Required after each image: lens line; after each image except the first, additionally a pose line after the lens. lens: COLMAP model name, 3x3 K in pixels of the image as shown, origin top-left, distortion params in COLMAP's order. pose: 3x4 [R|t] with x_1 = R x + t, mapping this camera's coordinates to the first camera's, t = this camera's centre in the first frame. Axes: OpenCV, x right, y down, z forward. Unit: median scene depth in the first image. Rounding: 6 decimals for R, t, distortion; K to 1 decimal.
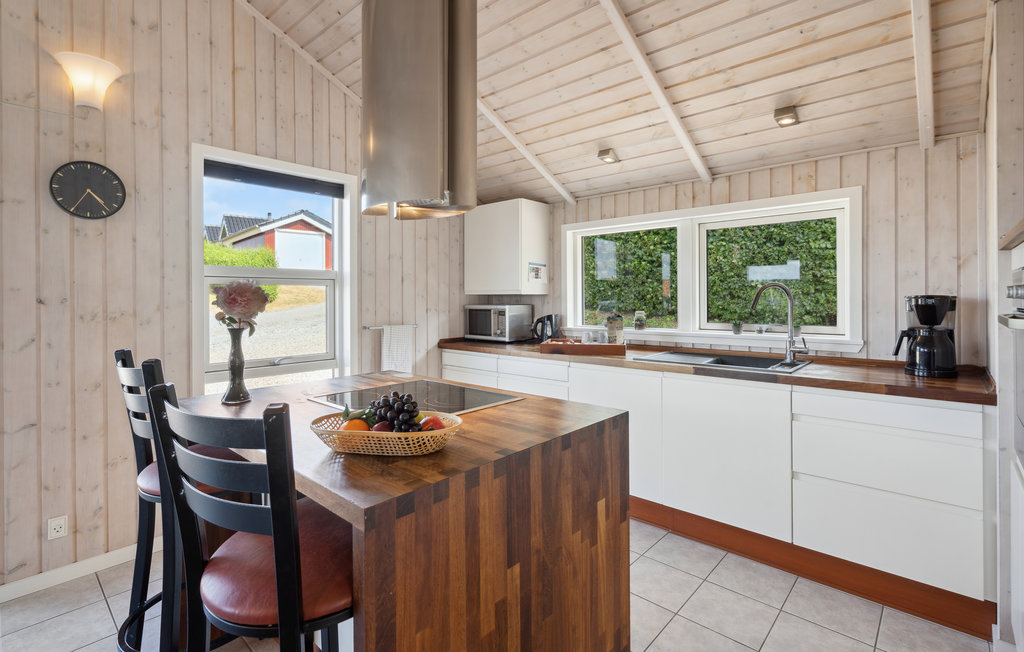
lens RADIAL K [[477.0, 0, 515.3], [0, 477.0, 309.8], [0, 0, 1]] dist [-0.001505, -0.000170]
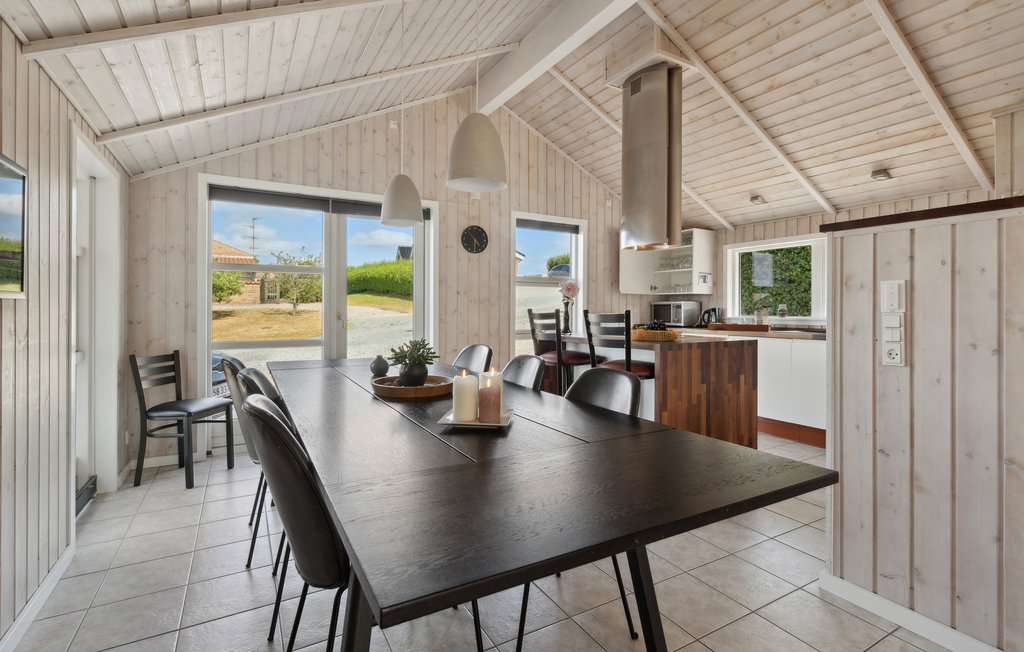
lens RADIAL K [[477.0, 0, 515.3], [0, 477.0, 309.8], [0, 0, 1]] dist [-0.001505, -0.000170]
pose [[0.951543, 0.010051, -0.307353, -0.062614], [-0.017896, 0.999582, -0.022714, 0.066331], [0.306996, 0.027114, 0.951325, -0.614688]]
